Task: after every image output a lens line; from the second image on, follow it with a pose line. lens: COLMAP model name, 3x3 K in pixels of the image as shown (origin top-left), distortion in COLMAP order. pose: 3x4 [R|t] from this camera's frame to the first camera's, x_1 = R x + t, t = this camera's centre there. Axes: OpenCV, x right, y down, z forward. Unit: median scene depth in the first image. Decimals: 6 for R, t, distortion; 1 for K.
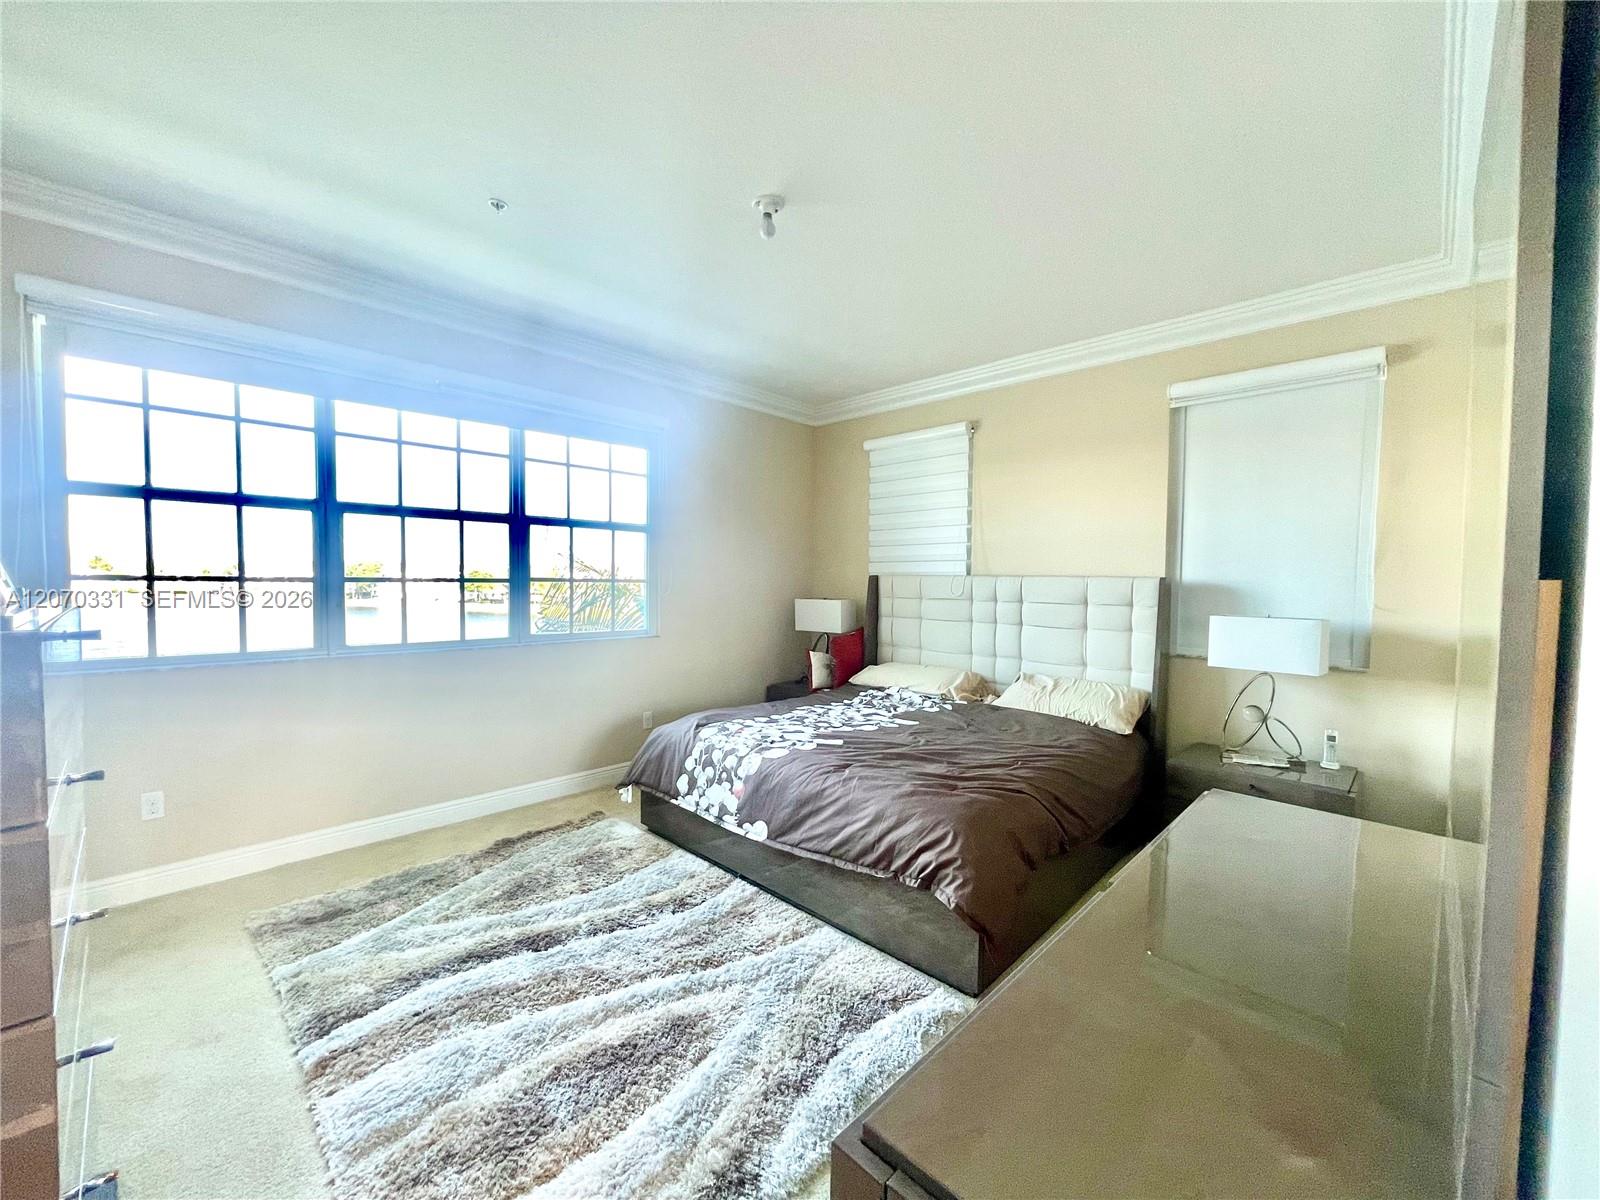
lens RADIAL K [[649.3, 0, 796.6], [0, 649.3, 606.0], [0, 0, 1]] dist [0.001068, 0.000477]
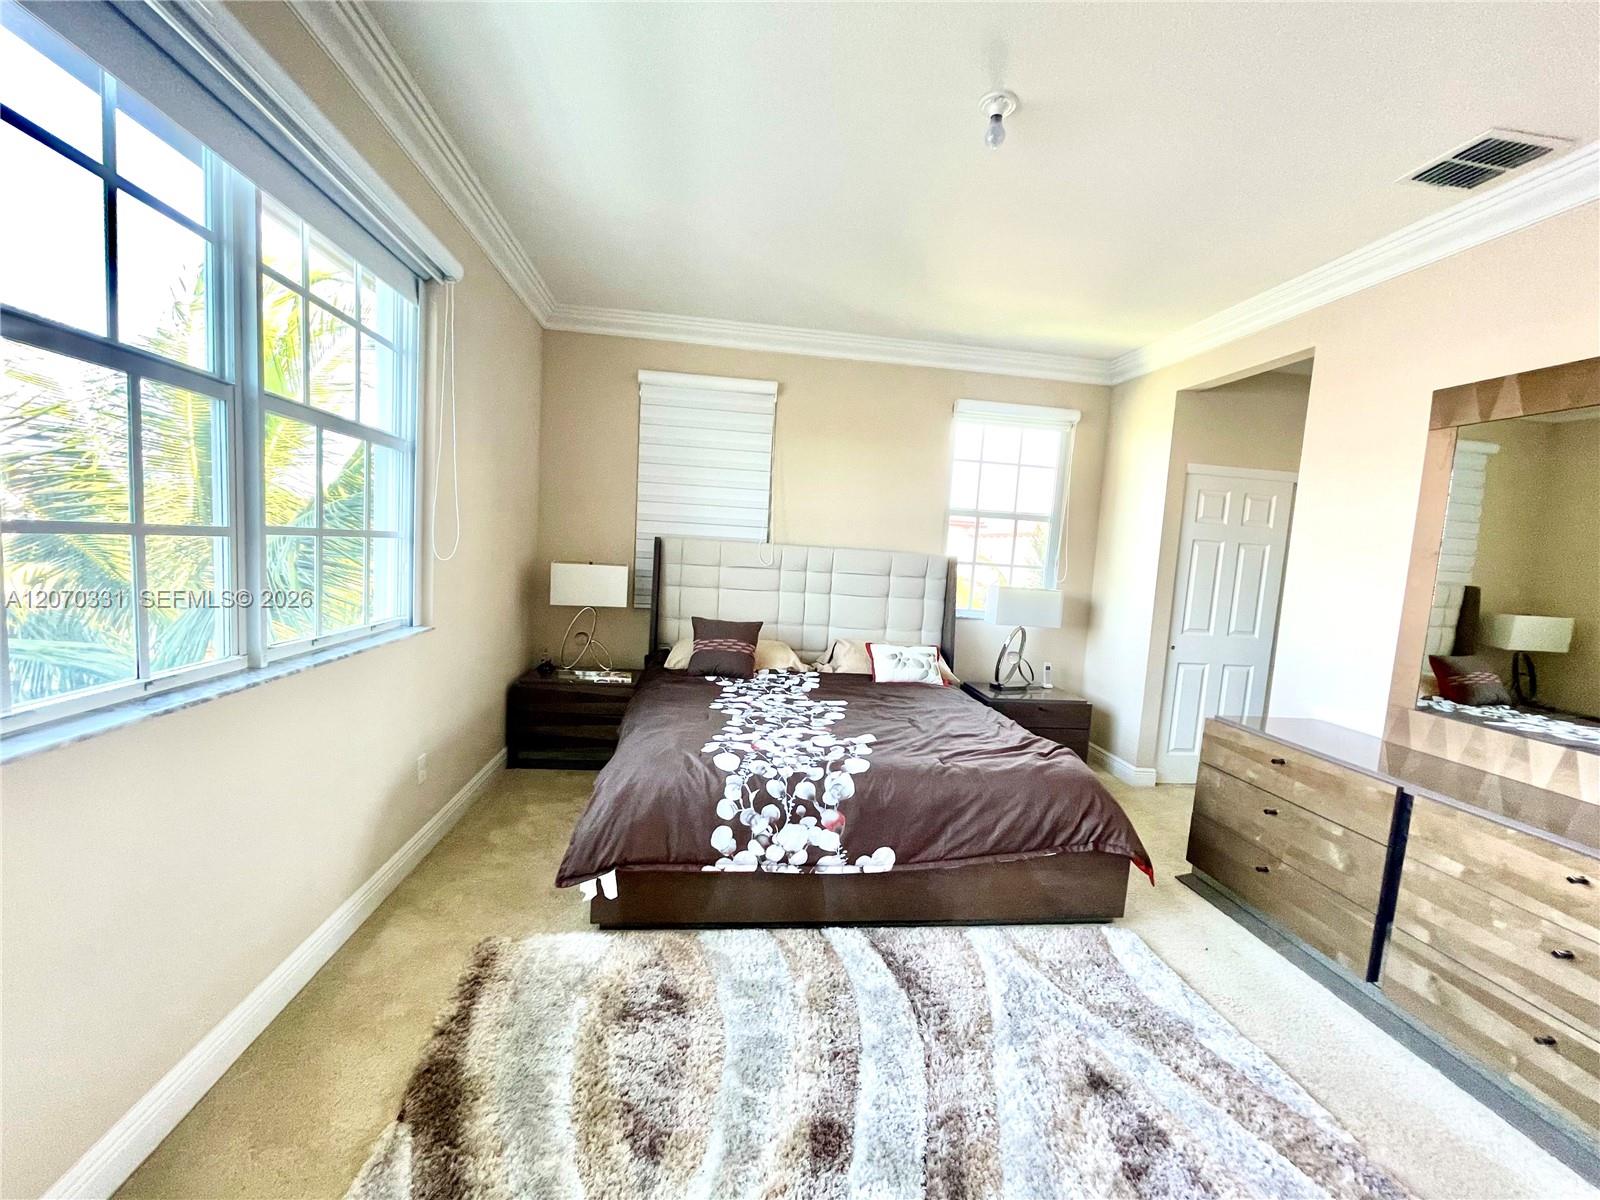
lens RADIAL K [[649.3, 0, 796.6], [0, 649.3, 606.0], [0, 0, 1]] dist [0.001068, 0.000477]
pose [[0.619483, -0.044793, 0.783731, -0.693900], [-0.019946, 0.997150, 0.072756, -0.036147], [-0.784757, -0.060703, 0.616824, 0.530050]]
